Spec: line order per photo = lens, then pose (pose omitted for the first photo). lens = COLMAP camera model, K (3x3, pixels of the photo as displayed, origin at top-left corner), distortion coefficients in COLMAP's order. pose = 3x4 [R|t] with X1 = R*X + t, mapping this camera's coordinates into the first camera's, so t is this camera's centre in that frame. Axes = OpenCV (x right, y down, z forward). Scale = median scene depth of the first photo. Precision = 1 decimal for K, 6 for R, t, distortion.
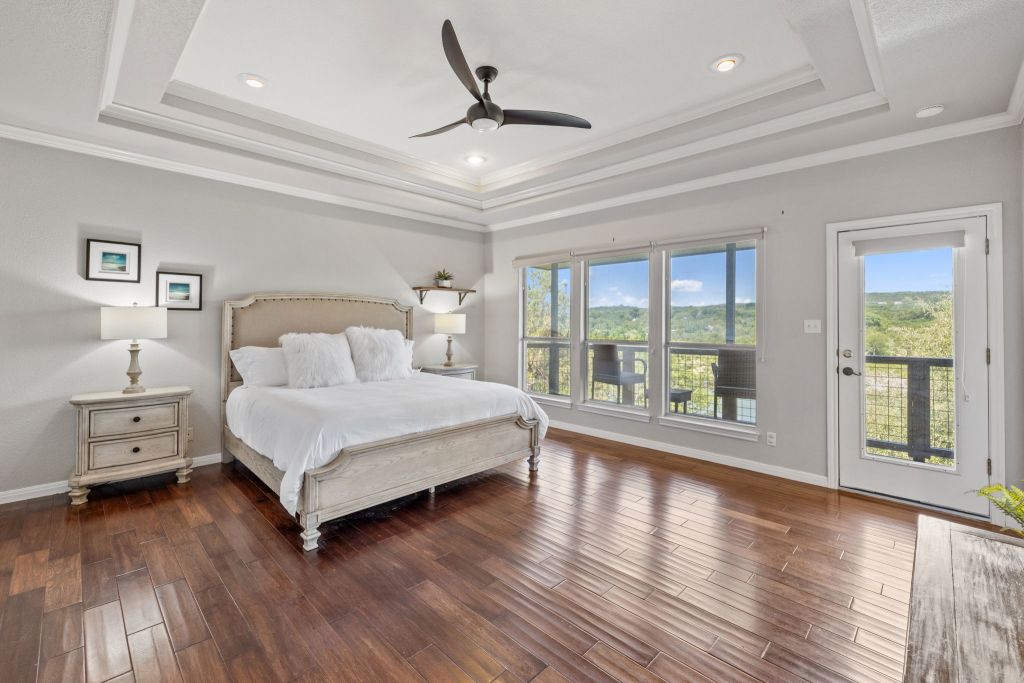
lens RADIAL K [[434.4, 0, 510.0], [0, 434.4, 321.4], [0, 0, 1]] dist [-0.000265, -0.000005]
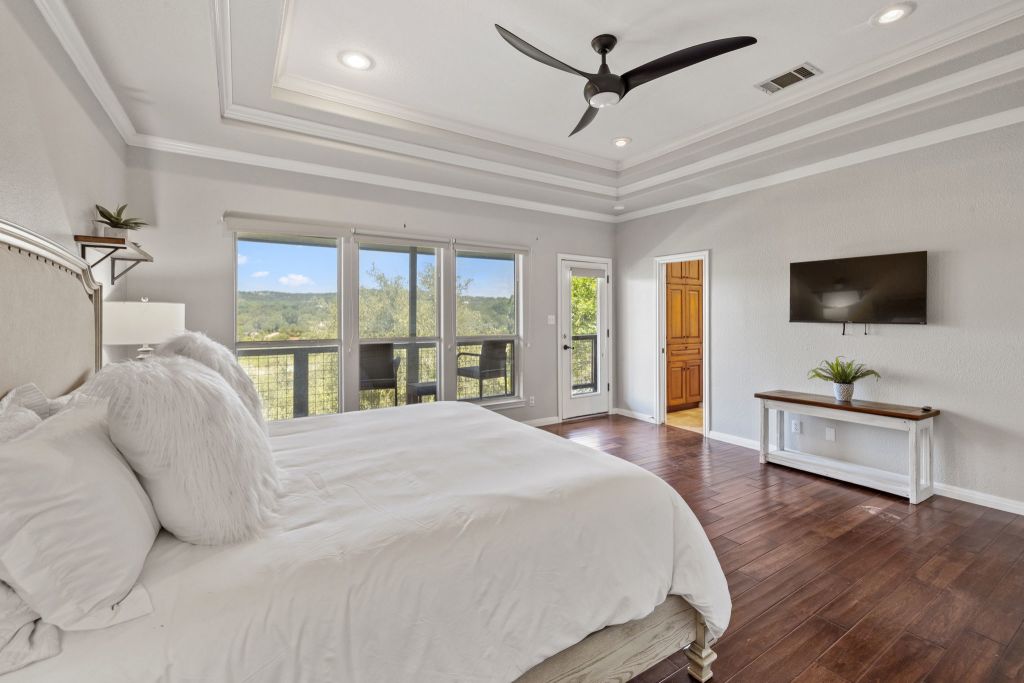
lens RADIAL K [[434.4, 0, 510.0], [0, 434.4, 321.4], [0, 0, 1]] dist [-0.000265, -0.000005]
pose [[0.230232, -0.016253, 0.973000, -0.758681], [0.004154, 0.999868, 0.015719, -0.005915], [-0.973127, 0.000423, 0.230269, 0.752244]]
